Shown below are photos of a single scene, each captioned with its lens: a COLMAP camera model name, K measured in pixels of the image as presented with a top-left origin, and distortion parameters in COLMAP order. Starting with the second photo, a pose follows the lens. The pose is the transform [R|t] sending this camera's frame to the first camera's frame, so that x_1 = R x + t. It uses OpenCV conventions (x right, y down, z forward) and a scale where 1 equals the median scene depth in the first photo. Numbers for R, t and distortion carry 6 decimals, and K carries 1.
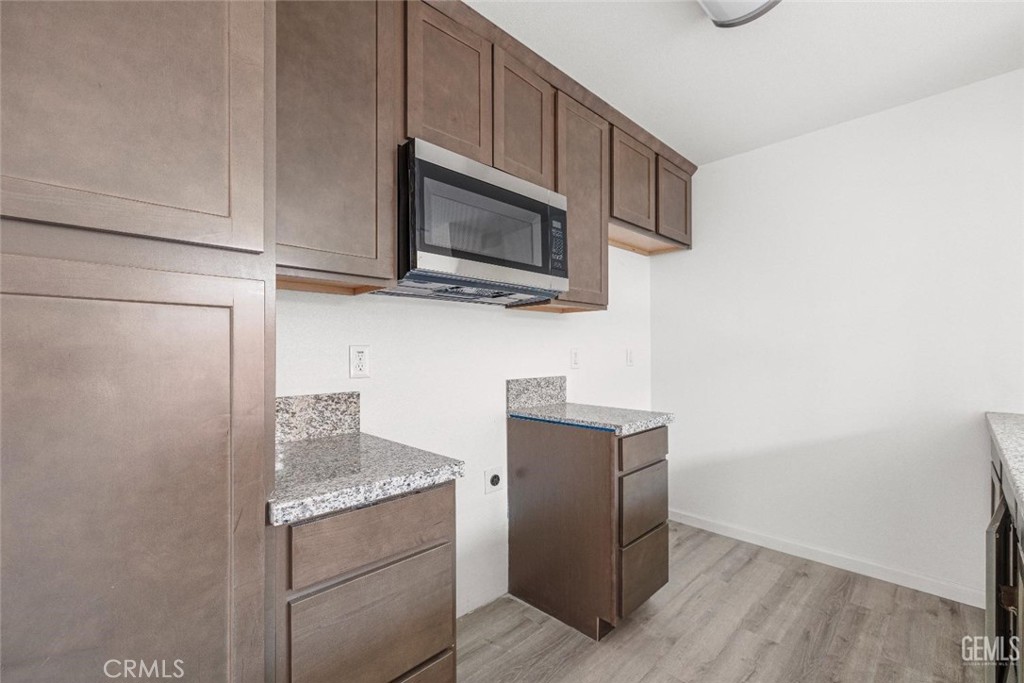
lens RADIAL K [[443.5, 0, 509.5], [0, 443.5, 344.7], [0, 0, 1]] dist [0.003669, 0.000274]
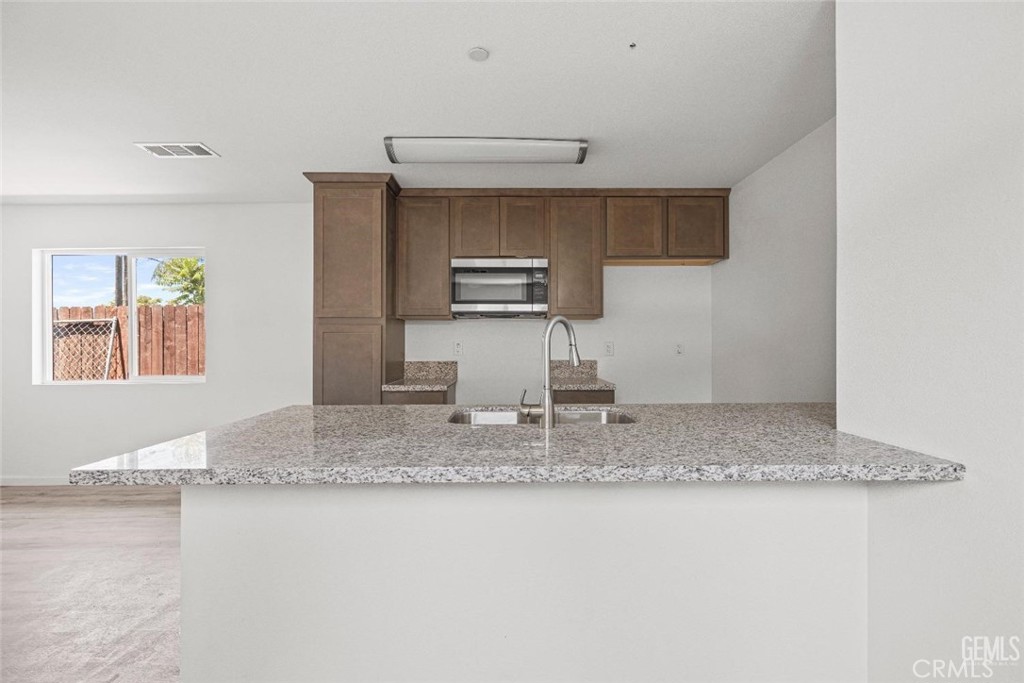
lens RADIAL K [[443.5, 0, 512.4], [0, 443.5, 342.0], [0, 0, 1]] dist [0.003669, 0.000274]
pose [[0.700960, -0.003132, -0.713194, 1.377432], [0.009840, 0.999938, 0.005280, -0.005272], [0.713133, -0.010719, 0.700947, -0.393353]]
